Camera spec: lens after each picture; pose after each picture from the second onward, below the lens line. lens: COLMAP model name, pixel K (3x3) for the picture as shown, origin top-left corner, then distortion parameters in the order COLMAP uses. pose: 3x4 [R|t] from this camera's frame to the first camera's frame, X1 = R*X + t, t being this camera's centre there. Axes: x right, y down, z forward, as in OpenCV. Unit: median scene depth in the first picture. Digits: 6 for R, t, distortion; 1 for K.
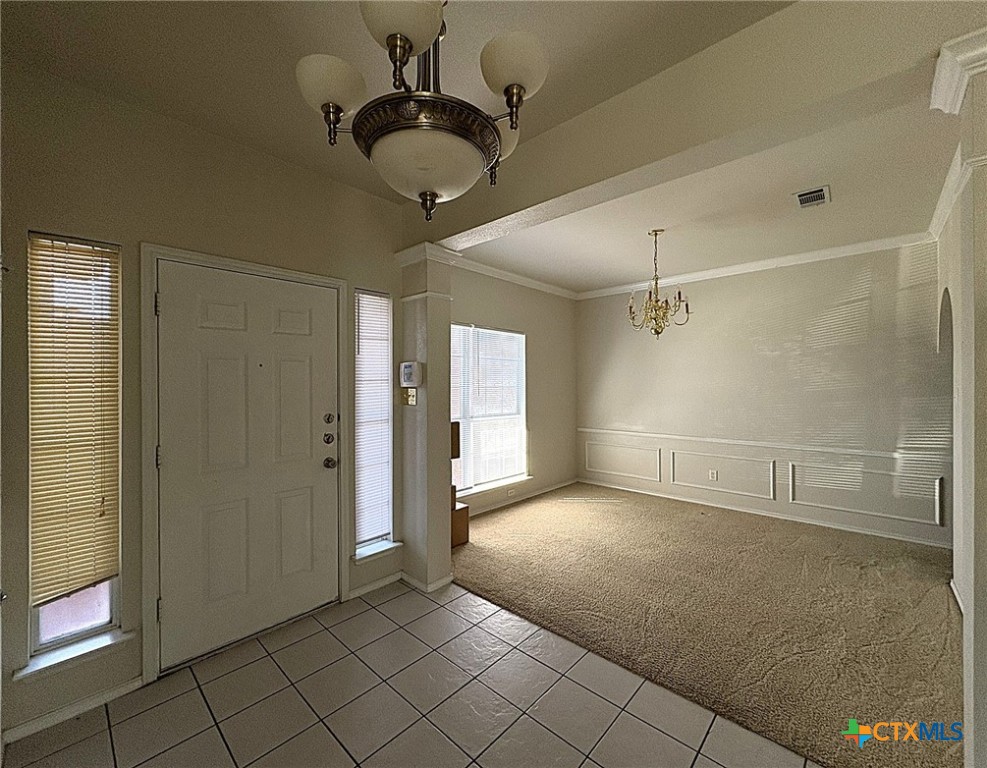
lens RADIAL K [[409.9, 0, 492.9], [0, 409.9, 383.9], [0, 0, 1]] dist [0.001867, 0.000135]
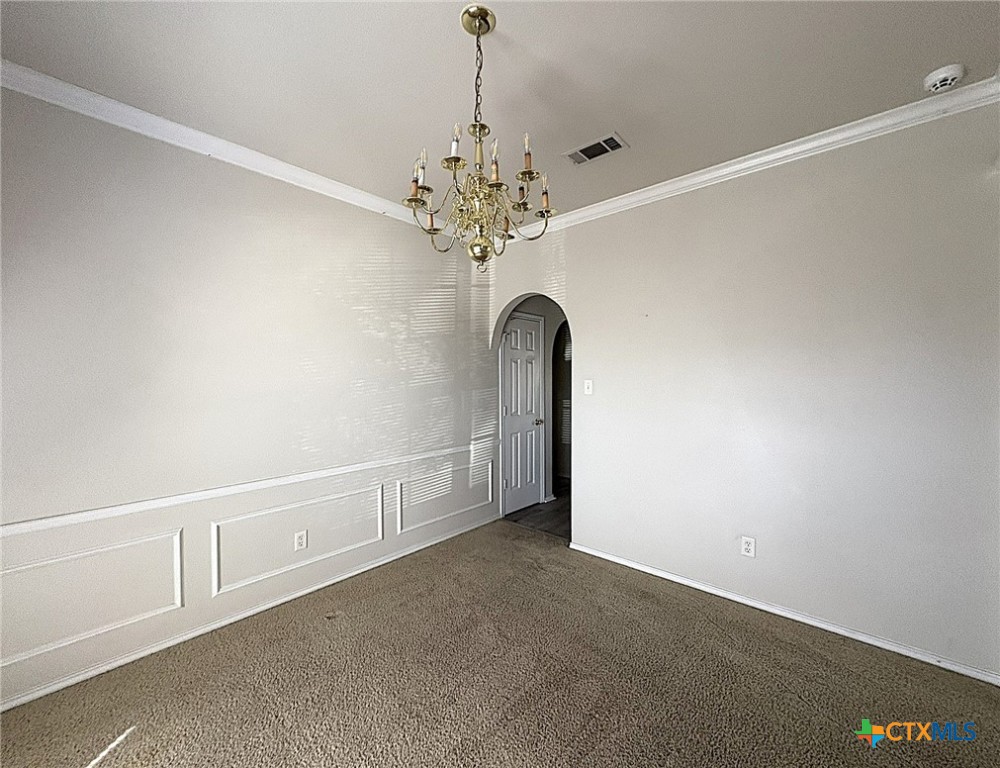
lens RADIAL K [[405.2, 0, 500.5], [0, 405.2, 382.7], [0, 0, 1]] dist [-0.000162, 0.000114]
pose [[-0.030525, -0.007099, 0.999509, -0.024867], [0.001573, 0.999973, 0.007150, 0.005565], [-0.999533, 0.001790, -0.030513, 0.894202]]
